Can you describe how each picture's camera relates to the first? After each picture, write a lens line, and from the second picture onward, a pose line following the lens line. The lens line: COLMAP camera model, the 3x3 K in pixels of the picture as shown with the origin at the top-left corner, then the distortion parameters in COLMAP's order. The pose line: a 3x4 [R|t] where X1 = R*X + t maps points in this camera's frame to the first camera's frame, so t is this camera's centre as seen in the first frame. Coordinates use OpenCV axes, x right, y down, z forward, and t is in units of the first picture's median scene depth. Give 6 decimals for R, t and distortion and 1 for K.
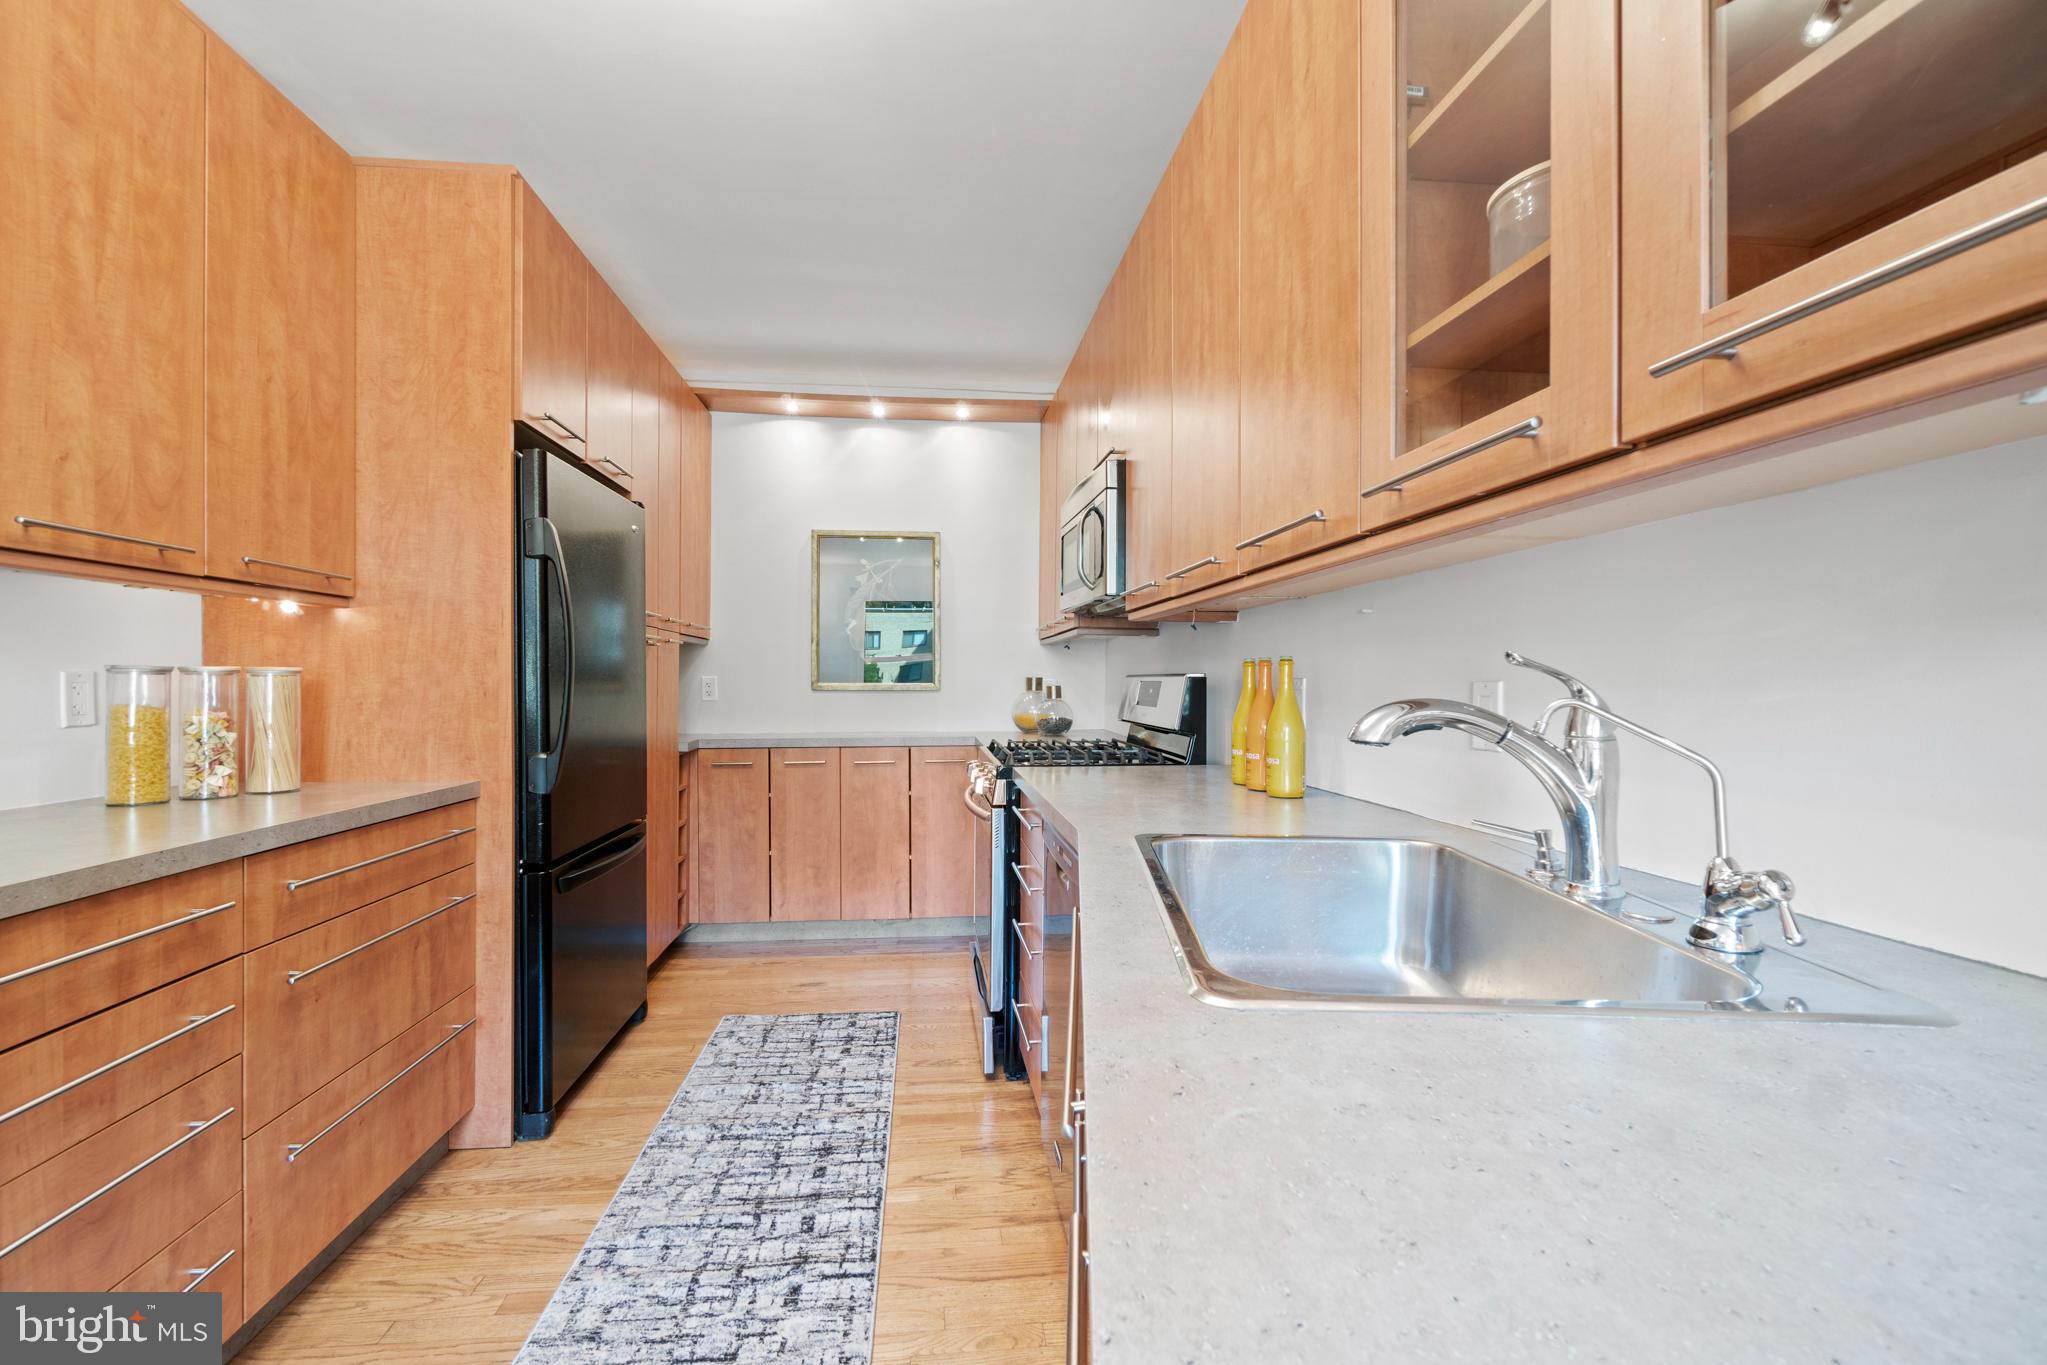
lens RADIAL K [[901.9, 0, 1021.3], [0, 901.9, 681.6], [0, 0, 1]] dist [-0.004550, -0.000157]
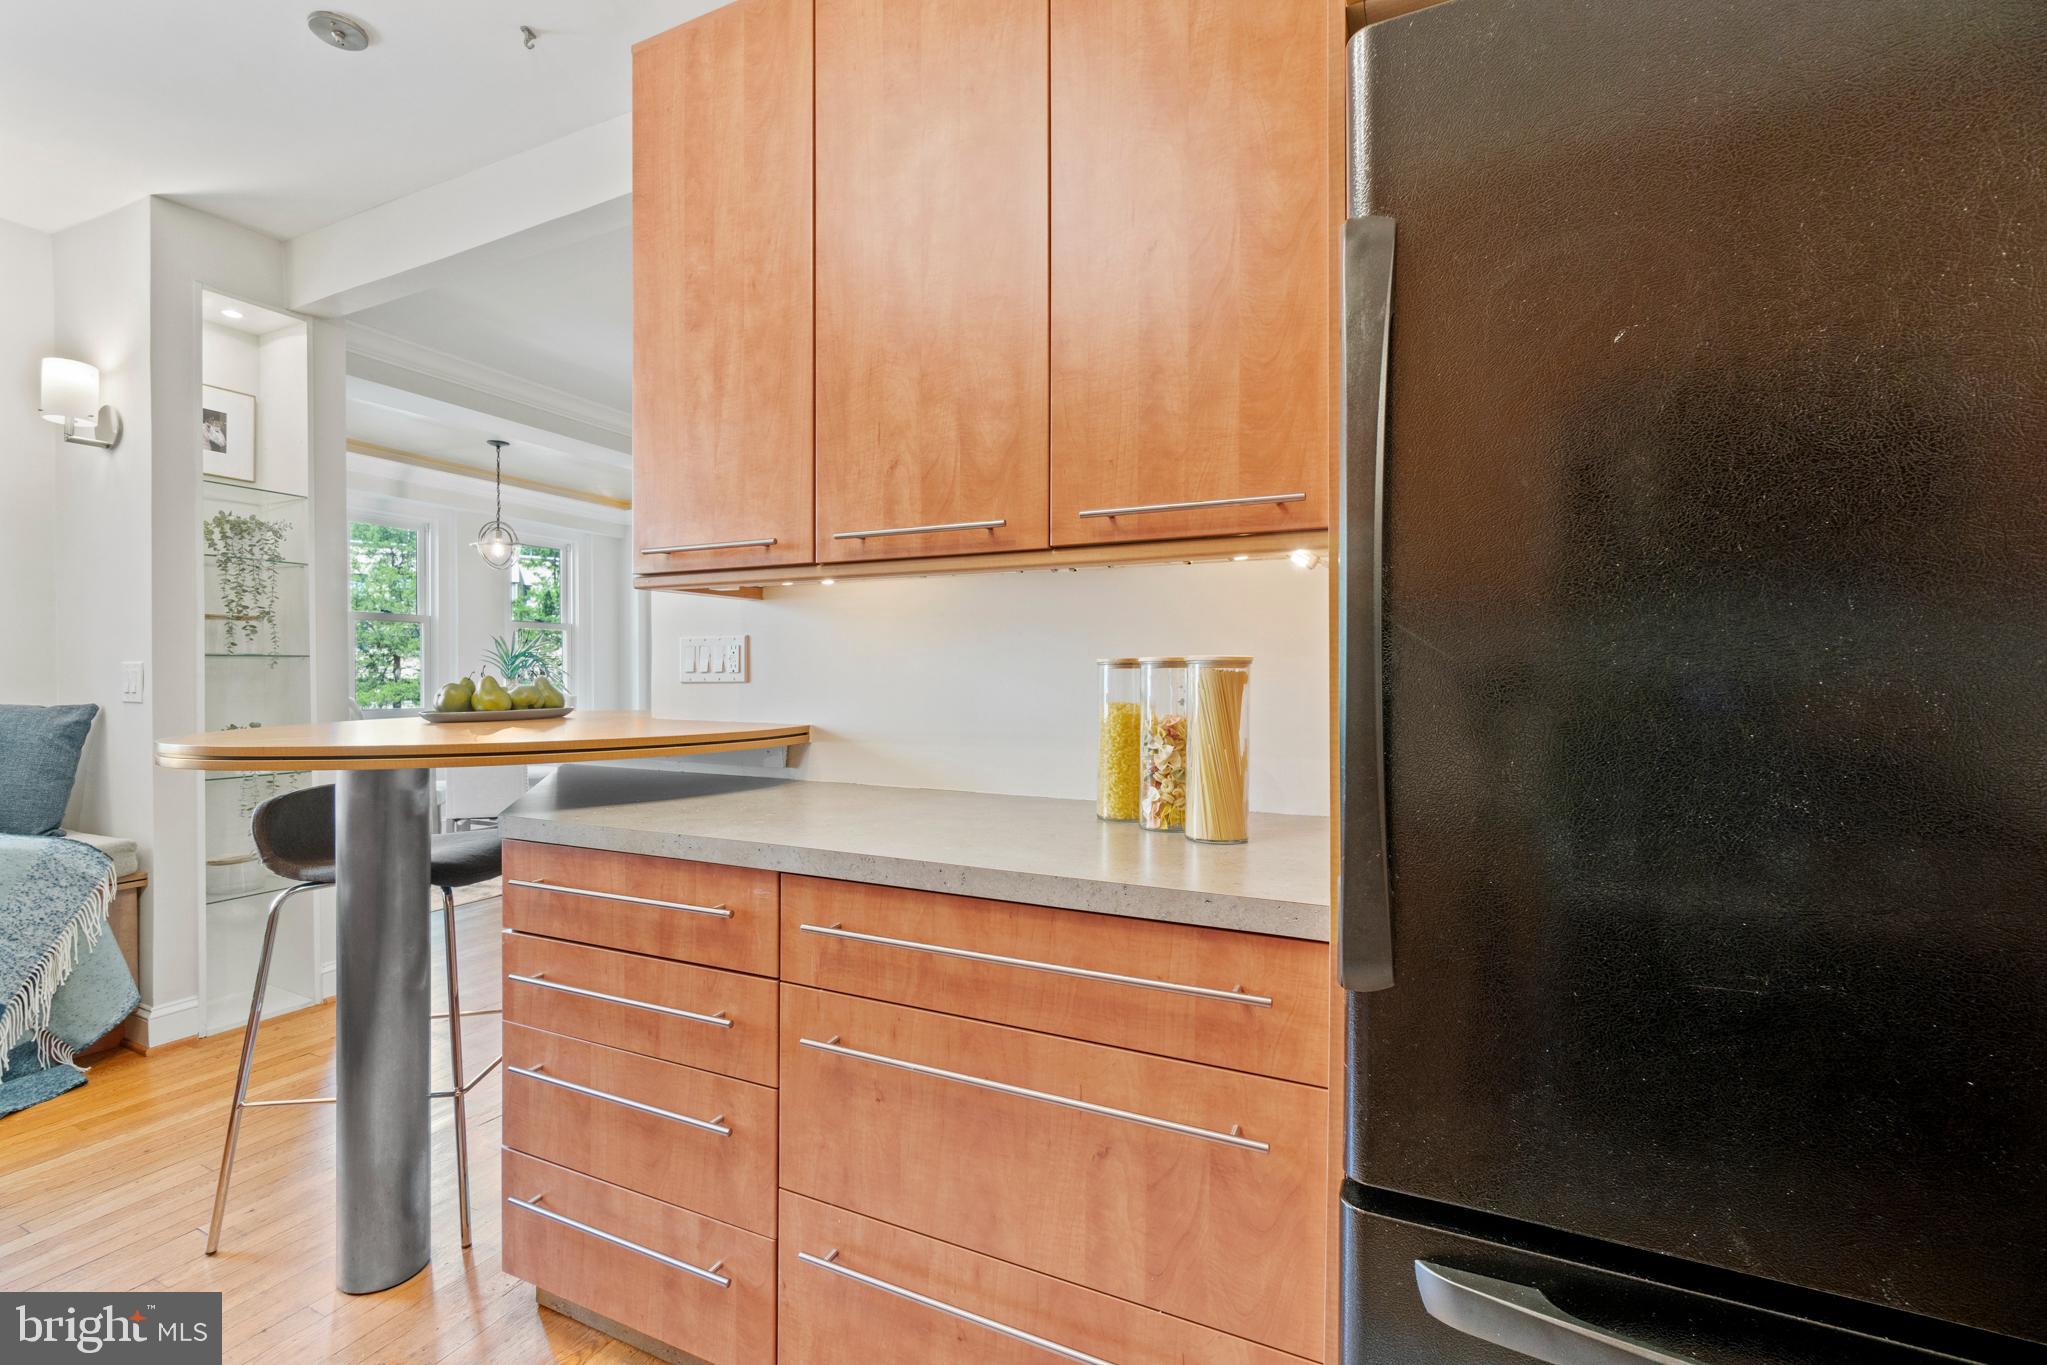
lens RADIAL K [[901.9, 0, 1019.4], [0, 901.9, 682.5], [0, 0, 1]] dist [-0.004550, -0.000157]
pose [[-0.532580, 0.000830, -0.846379, -0.225463], [-0.002188, 0.999995, 0.002358, 0.004640], [0.846377, 0.003108, -0.532575, 1.597872]]
